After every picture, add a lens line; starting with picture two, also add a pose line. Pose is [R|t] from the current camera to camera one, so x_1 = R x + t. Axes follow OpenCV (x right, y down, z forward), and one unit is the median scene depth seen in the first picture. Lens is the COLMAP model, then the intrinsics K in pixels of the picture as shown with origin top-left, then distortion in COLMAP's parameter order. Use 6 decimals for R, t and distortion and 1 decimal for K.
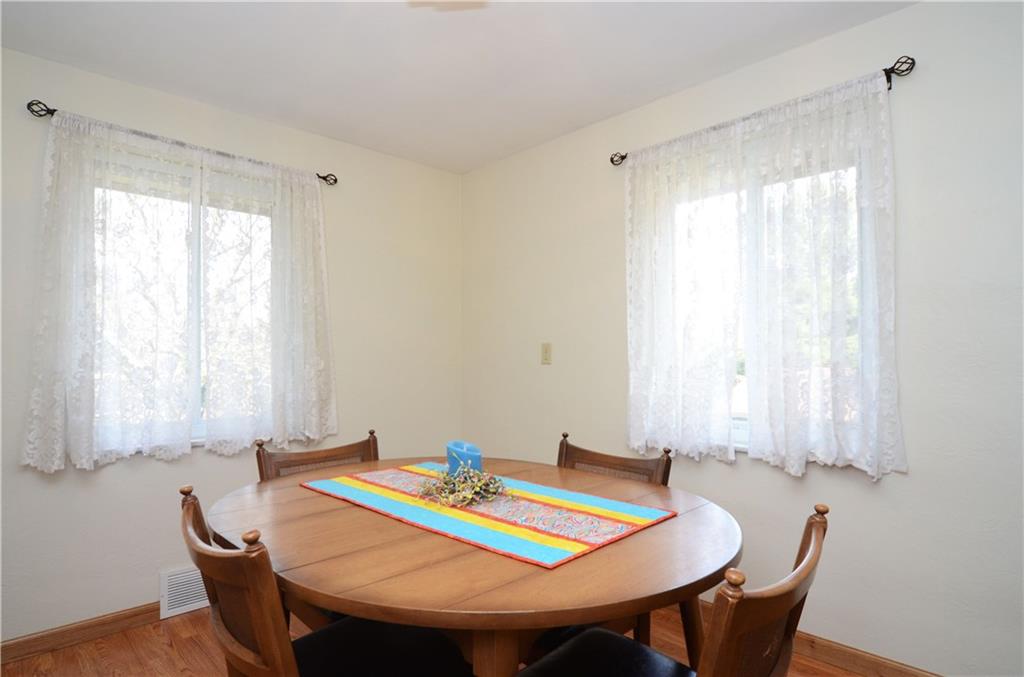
lens RADIAL K [[565.5, 0, 458.3], [0, 565.5, 321.9], [0, 0, 1]] dist [0.038390, -0.000340]
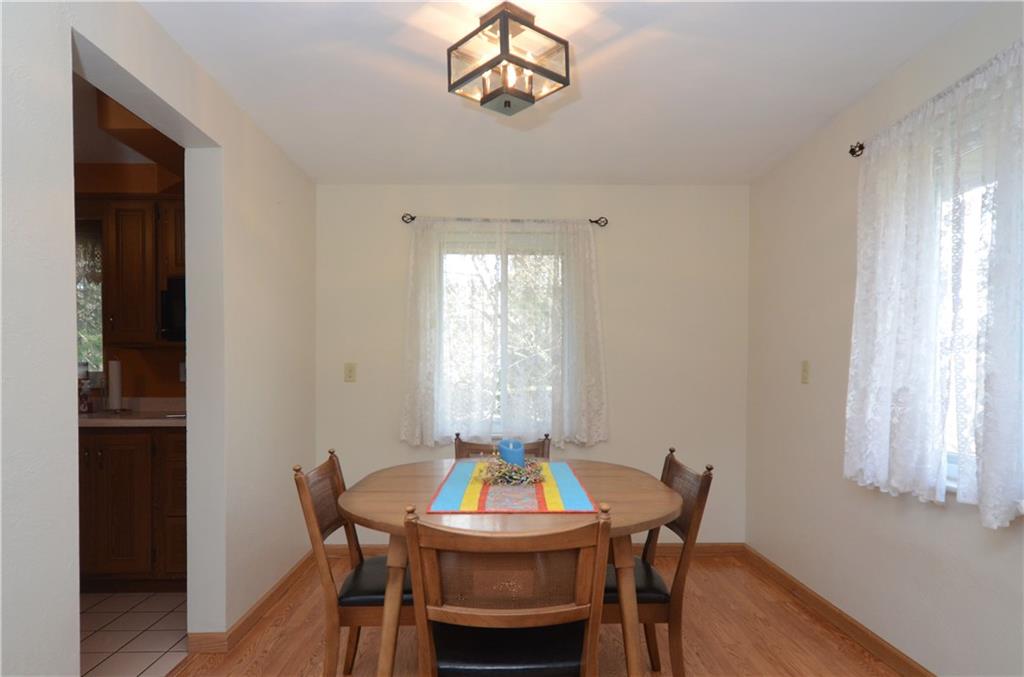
lens RADIAL K [[561.9, 0, 511.4], [0, 561.9, 351.7], [0, 0, 1]] dist [-0.015342, 0.000001]
pose [[0.760888, -0.021238, -0.648535, 0.458346], [0.039837, 0.999108, 0.014020, -0.010410], [0.647659, -0.036504, 0.761055, -0.004772]]
